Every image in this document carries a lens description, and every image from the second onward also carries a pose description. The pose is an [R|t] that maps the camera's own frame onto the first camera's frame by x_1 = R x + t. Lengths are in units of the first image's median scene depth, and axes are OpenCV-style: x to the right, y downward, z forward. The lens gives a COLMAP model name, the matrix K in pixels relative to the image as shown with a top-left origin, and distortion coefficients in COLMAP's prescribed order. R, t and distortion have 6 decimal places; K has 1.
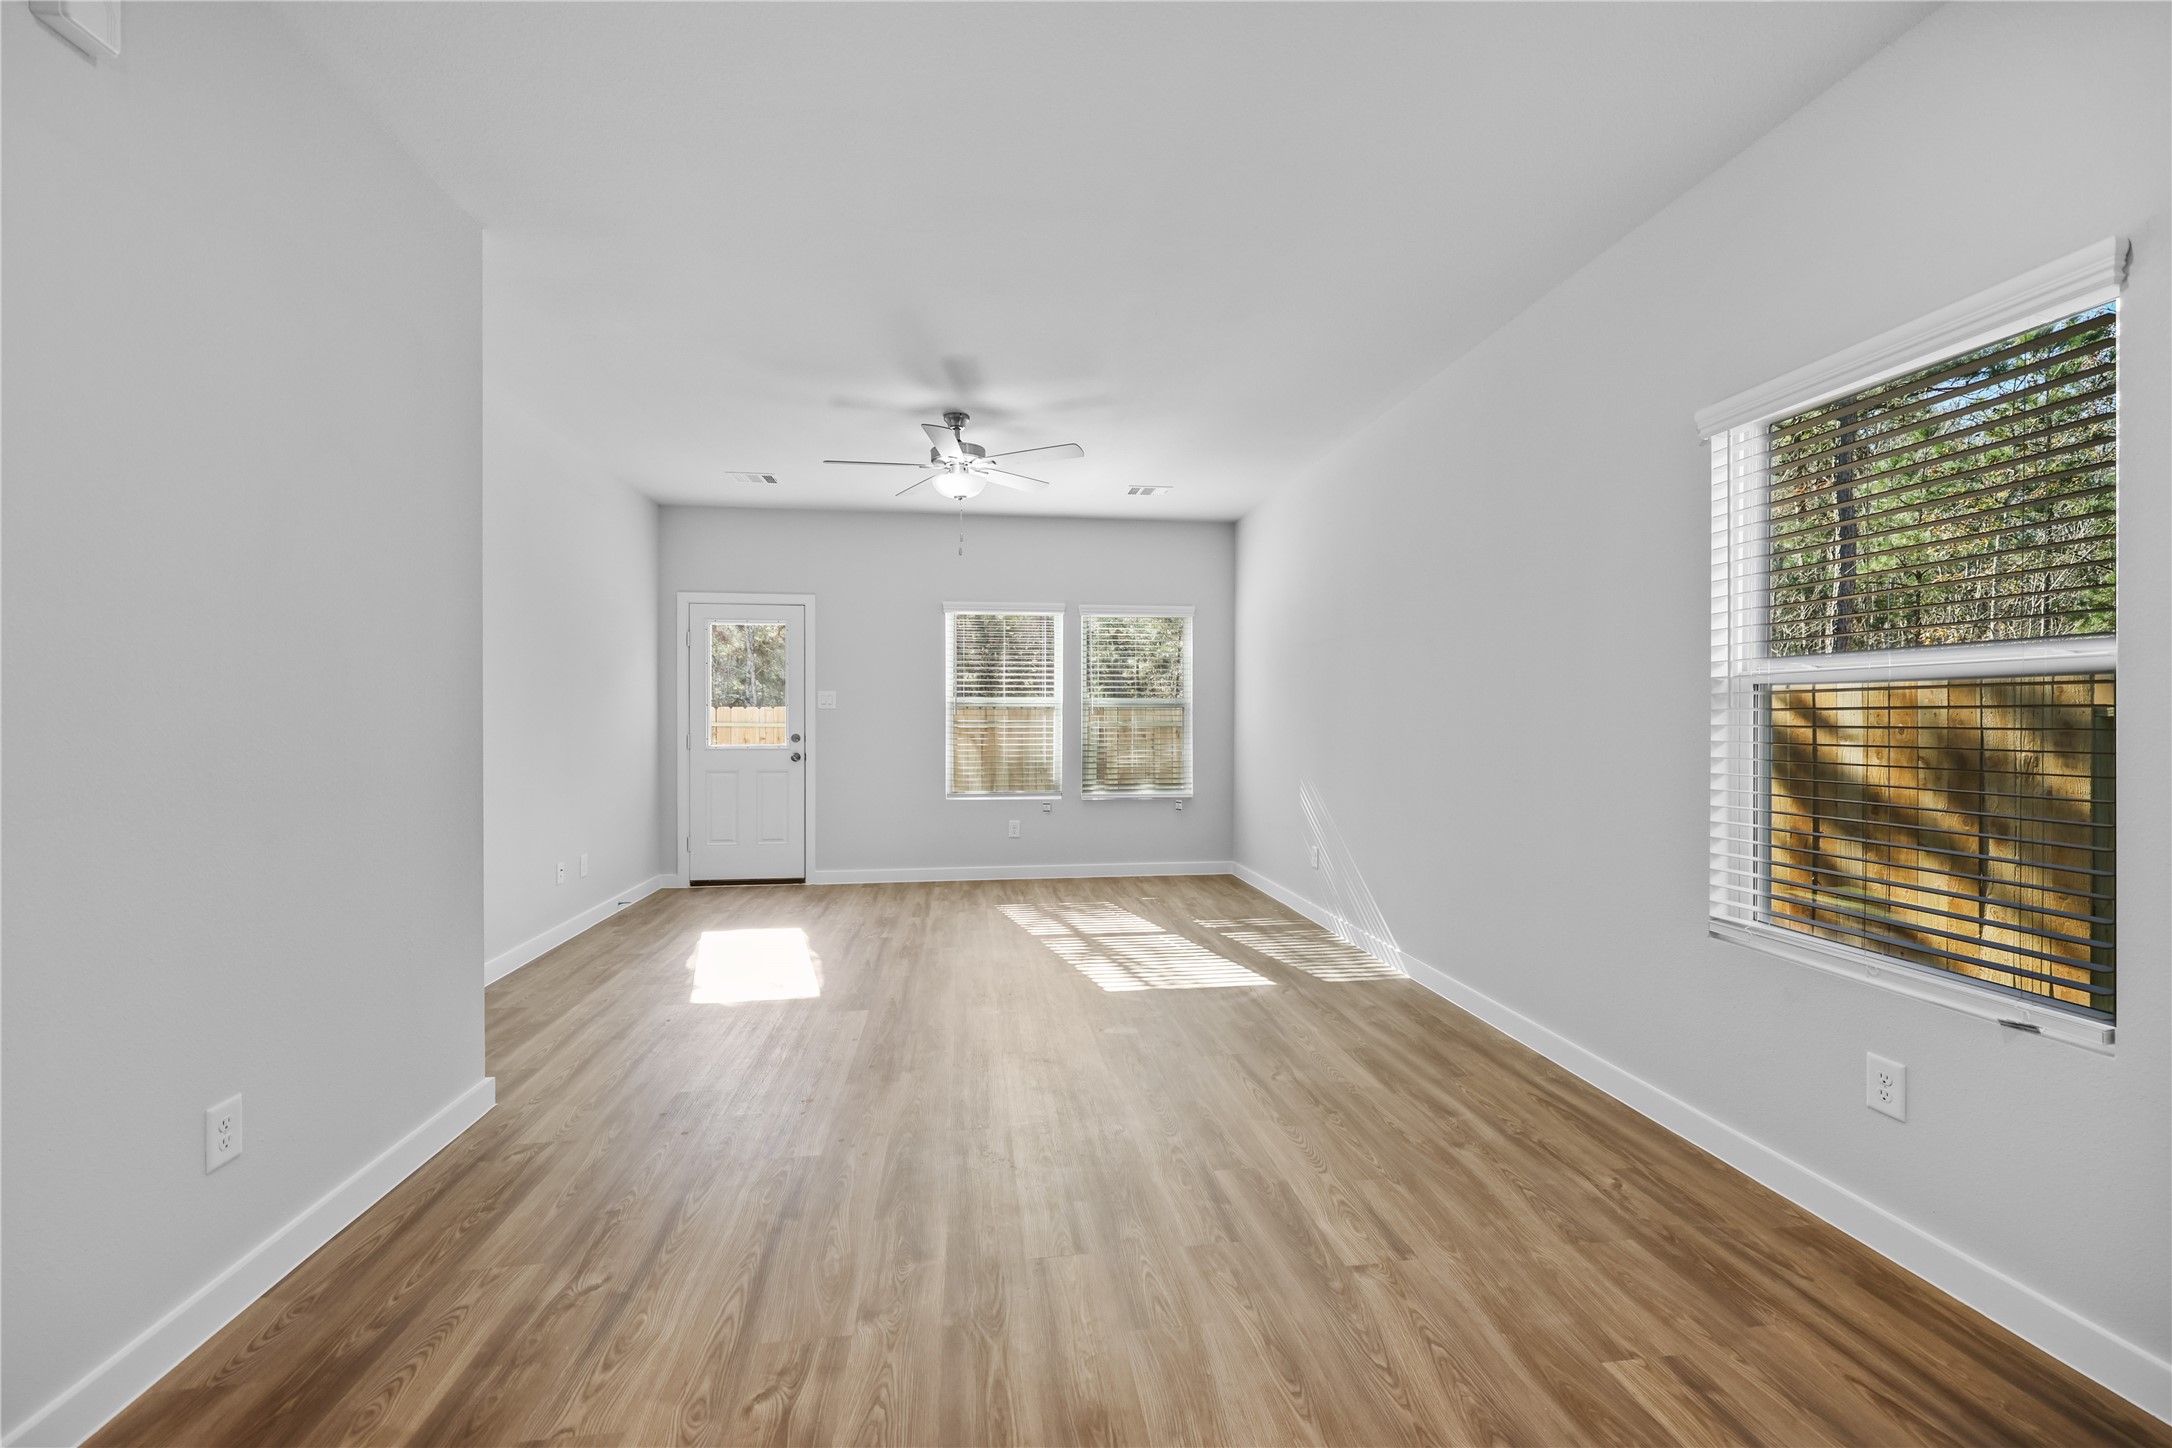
lens RADIAL K [[874.0, 0, 1082.5], [0, 874.0, 738.0], [0, 0, 1]] dist [-0.001548, 0.000454]
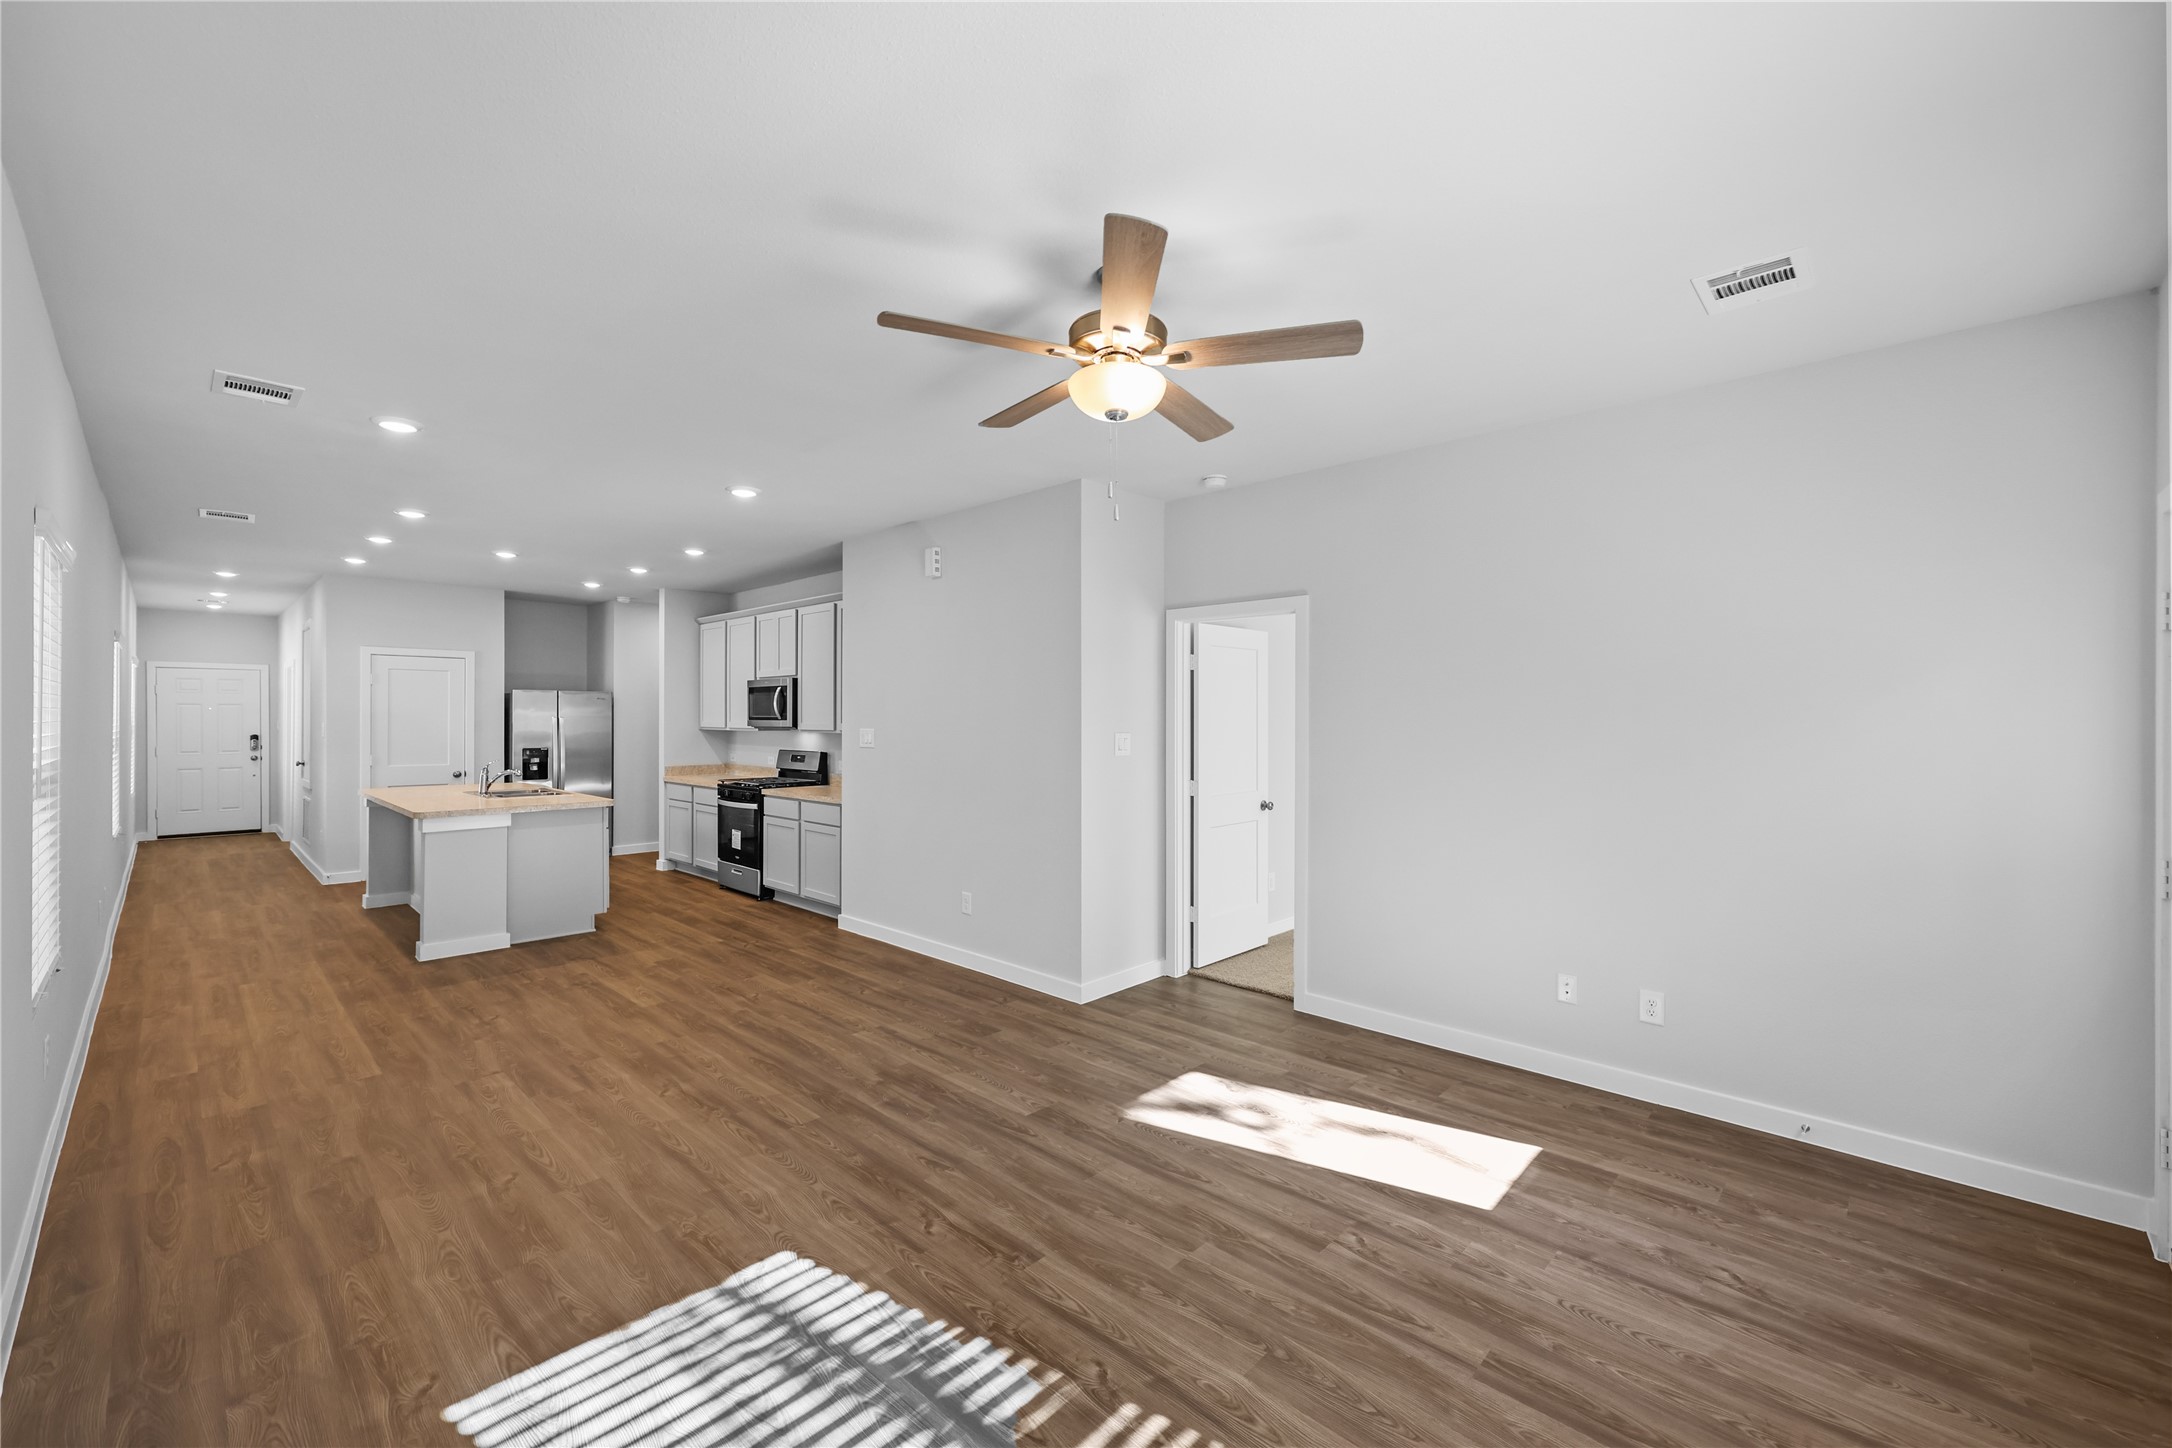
lens RADIAL K [[874.0, 0, 1081.4], [0, 874.0, 718.5], [0, 0, 1]] dist [-0.001548, 0.000454]
pose [[-0.781515, -0.004146, -0.623872, 0.155084], [-0.016665, 0.999760, 0.014233, -0.061725], [0.623664, 0.021520, -0.781397, 0.987362]]
